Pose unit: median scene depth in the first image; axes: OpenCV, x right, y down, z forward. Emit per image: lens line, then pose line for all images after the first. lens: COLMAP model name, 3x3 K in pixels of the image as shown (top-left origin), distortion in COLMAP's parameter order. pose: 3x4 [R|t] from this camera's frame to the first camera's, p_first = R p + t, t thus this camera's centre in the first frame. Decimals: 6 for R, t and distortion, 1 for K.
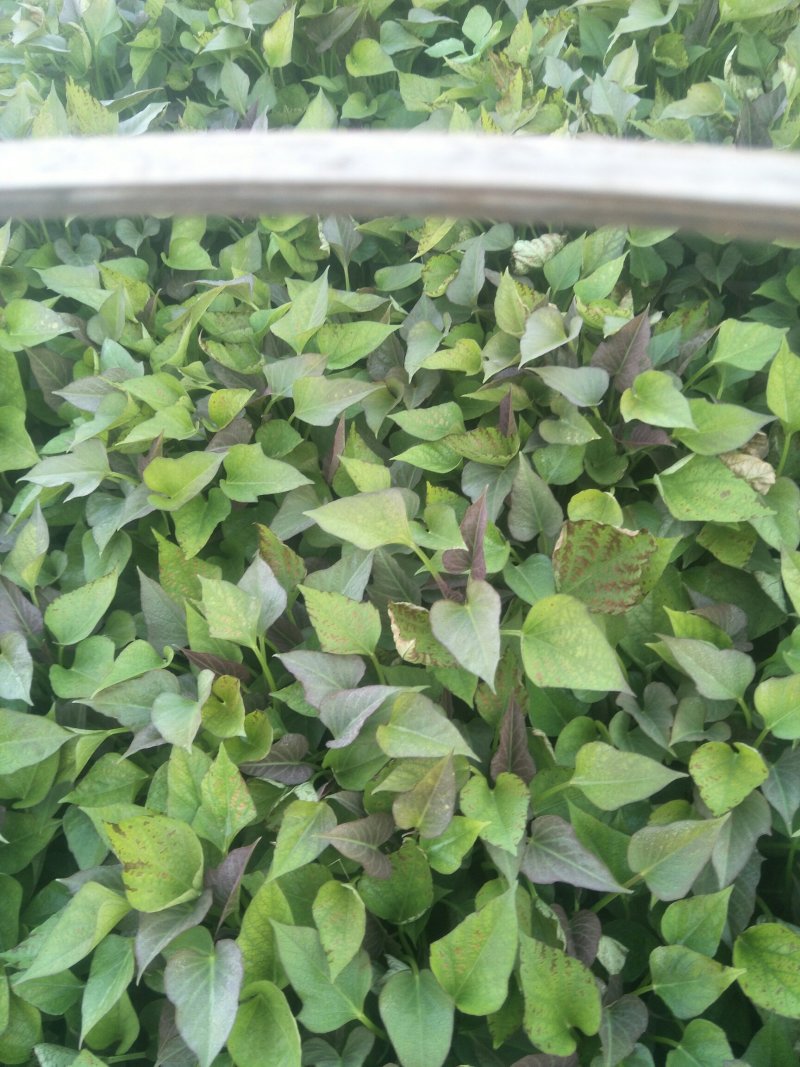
lens RADIAL K [[901.1, 0, 397.9], [0, 901.1, 546.8], [0, 0, 1]] dist [0.059309, -0.141672]
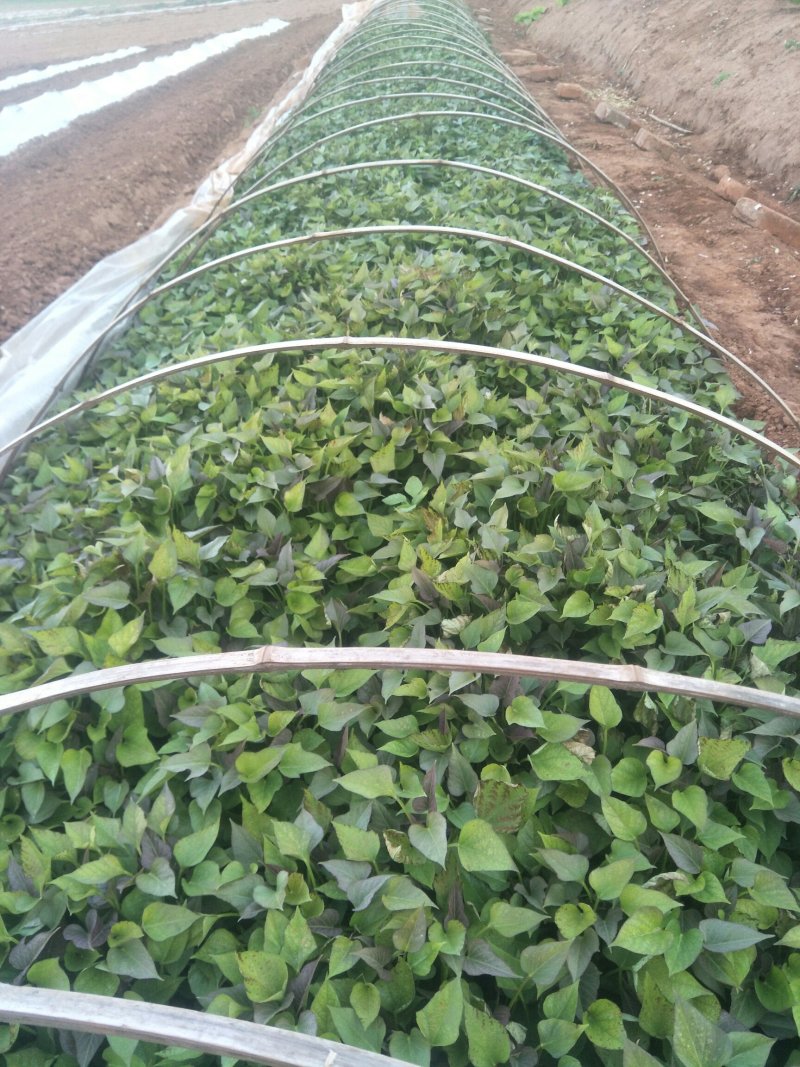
lens RADIAL K [[846.3, 0, 422.8], [0, 846.3, 534.8], [0, 0, 1]] dist [0.070452, -0.272274]
pose [[0.994643, 0.000332, 0.103367, -0.093084], [0.037179, 0.931923, -0.360744, 0.112109], [-0.096450, 0.362655, 0.926919, -0.682037]]
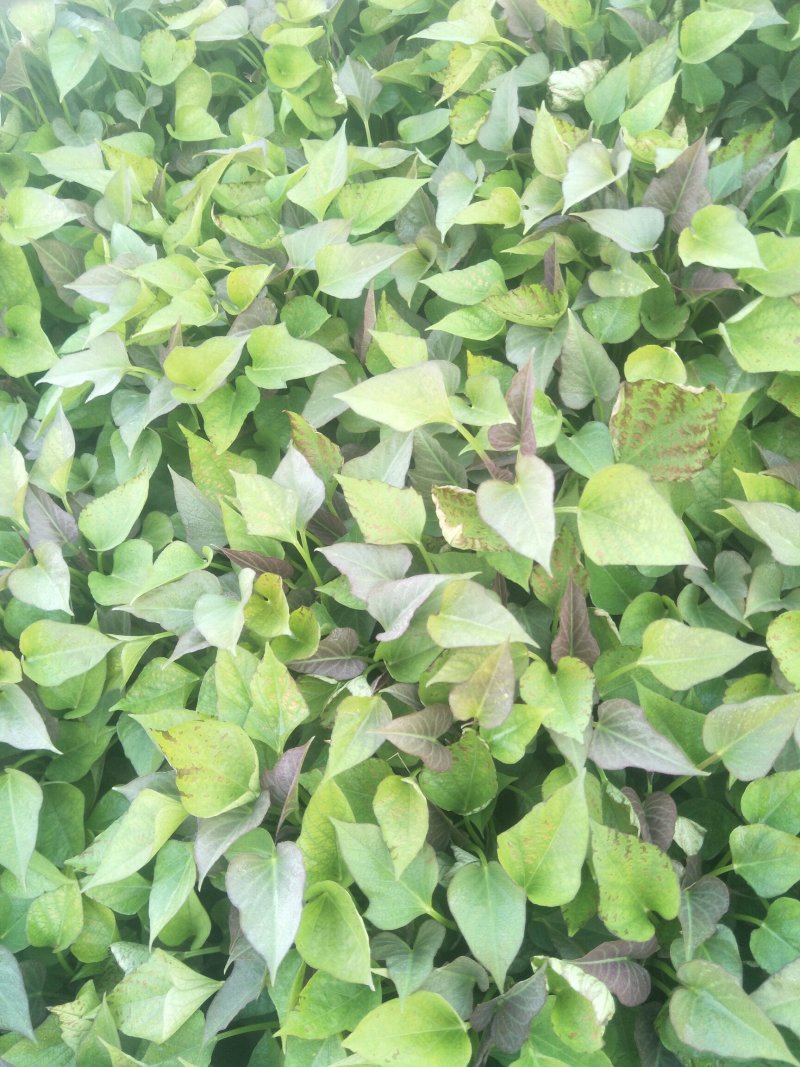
lens RADIAL K [[901.1, 0, 397.9], [0, 901.1, 546.8], [0, 0, 1]] dist [0.059309, -0.141672]
pose [[0.995955, -0.062810, -0.064253, 0.008738], [0.070407, 0.989811, 0.123760, 0.006294], [0.055825, -0.127783, 0.990230, 0.059656]]
